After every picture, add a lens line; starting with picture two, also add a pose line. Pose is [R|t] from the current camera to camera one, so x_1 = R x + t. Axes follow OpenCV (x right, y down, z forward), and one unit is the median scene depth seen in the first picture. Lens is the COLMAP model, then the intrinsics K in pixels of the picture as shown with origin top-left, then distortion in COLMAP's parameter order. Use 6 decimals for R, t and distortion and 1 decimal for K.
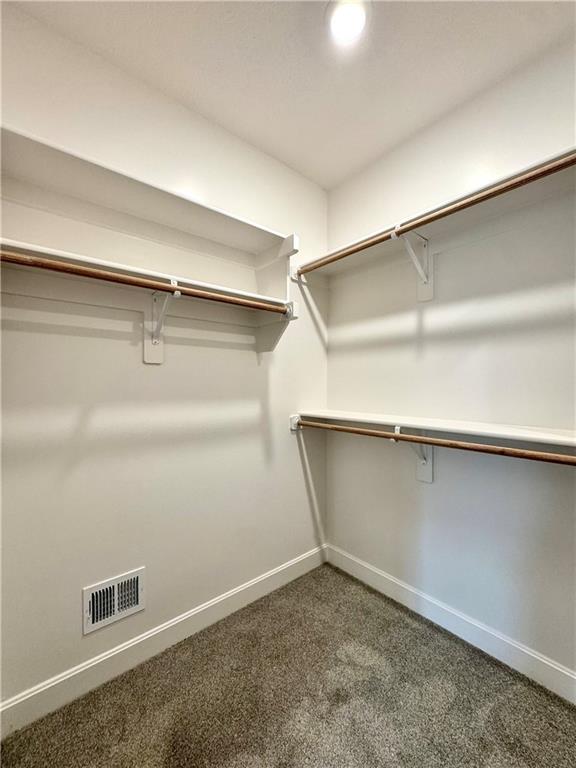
lens RADIAL K [[309.2, 0, 288.2], [0, 309.2, 385.2], [0, 0, 1]] dist [-0.004428, 0.000731]
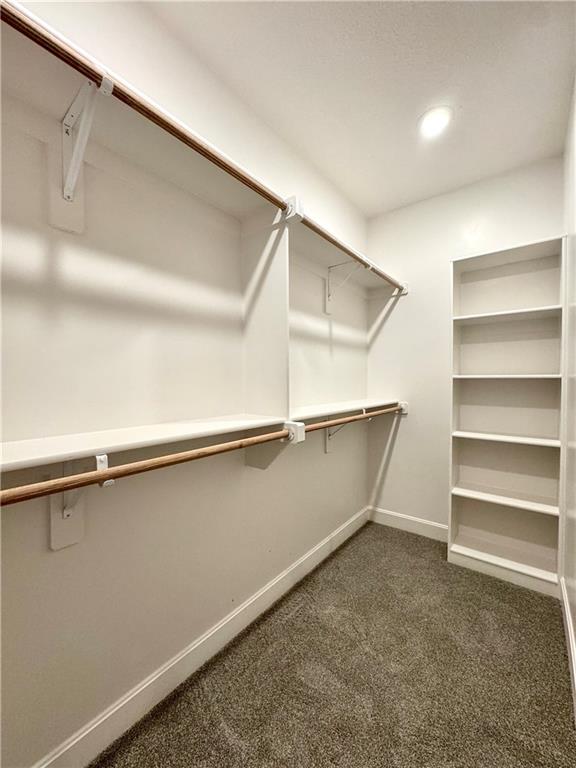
lens RADIAL K [[309.2, 0, 287.3], [0, 309.2, 383.9], [0, 0, 1]] dist [-0.004428, 0.000731]
pose [[-0.204204, -0.007567, 0.978899, -0.225728], [0.000204, 0.999970, 0.007772, 0.008239], [-0.978928, 0.001787, -0.204196, 0.807439]]
